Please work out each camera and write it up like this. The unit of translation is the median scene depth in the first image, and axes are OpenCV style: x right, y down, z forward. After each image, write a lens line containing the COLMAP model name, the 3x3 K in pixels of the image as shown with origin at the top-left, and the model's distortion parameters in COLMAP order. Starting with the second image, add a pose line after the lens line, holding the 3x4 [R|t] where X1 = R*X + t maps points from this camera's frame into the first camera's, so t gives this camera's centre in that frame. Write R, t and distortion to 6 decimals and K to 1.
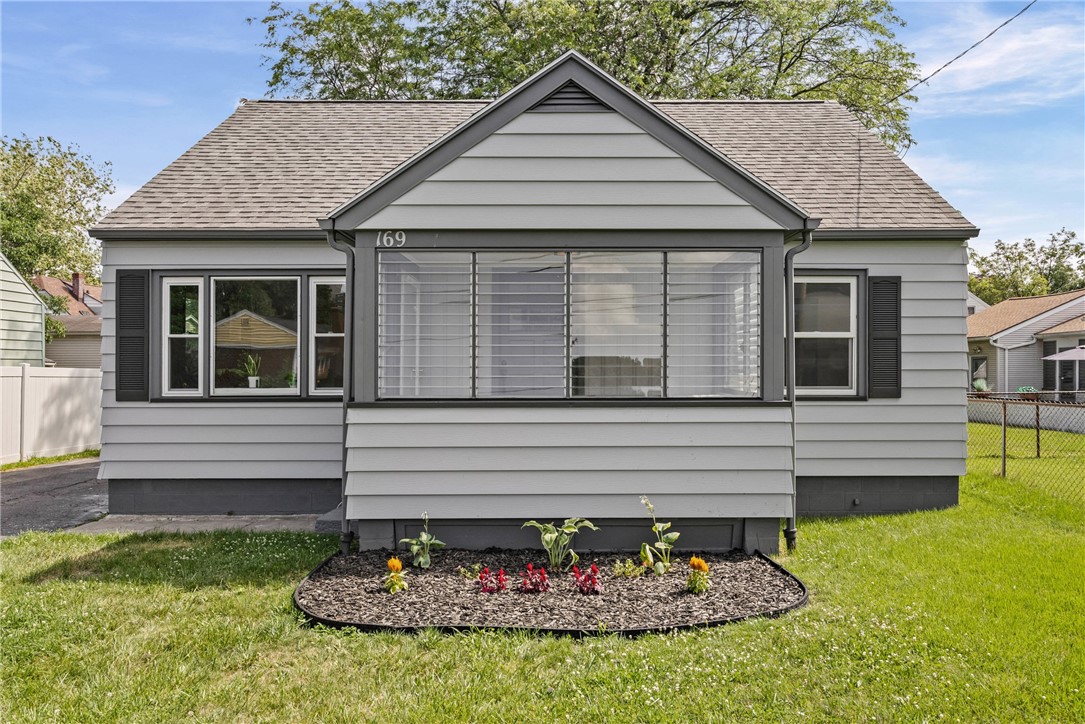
lens RADIAL K [[738.0, 0, 551.0], [0, 738.0, 367.5], [0, 0, 1]] dist [0.004917, -0.008062]
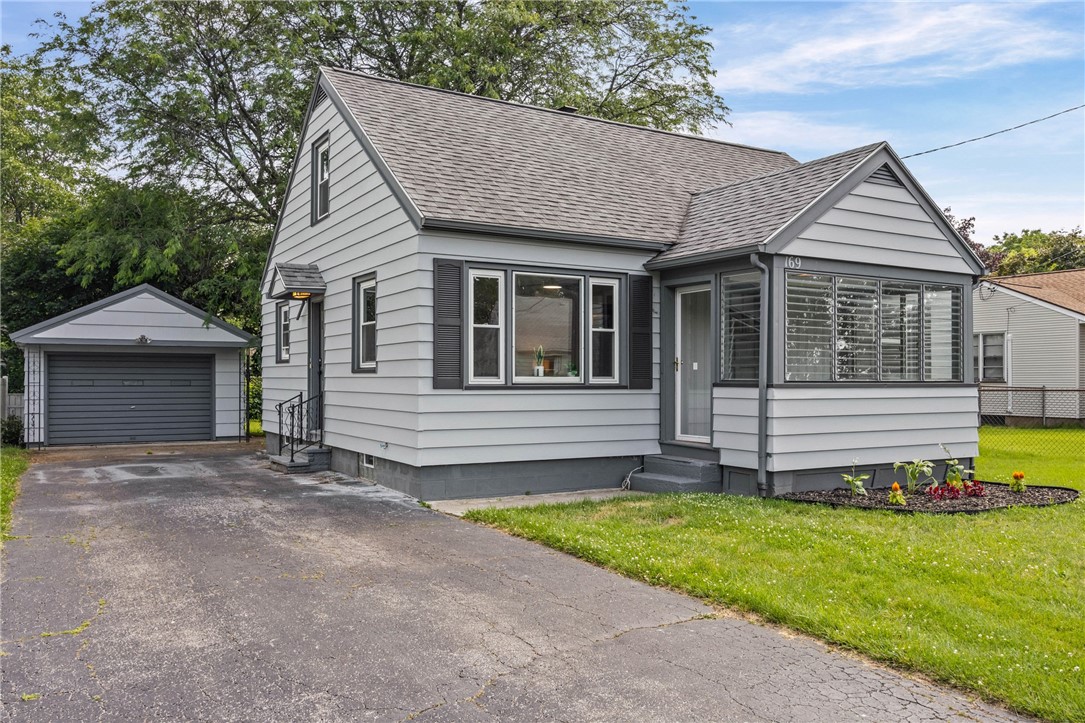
lens RADIAL K [[878.9, 0, 544.5], [0, 878.9, 364.8], [0, 0, 1]] dist [-0.006118, -0.000188]
pose [[0.862883, 0.012213, 0.505257, -1.057764], [-0.008849, 0.999920, -0.009057, 0.022334], [-0.505327, 0.003344, 0.862922, -0.112669]]
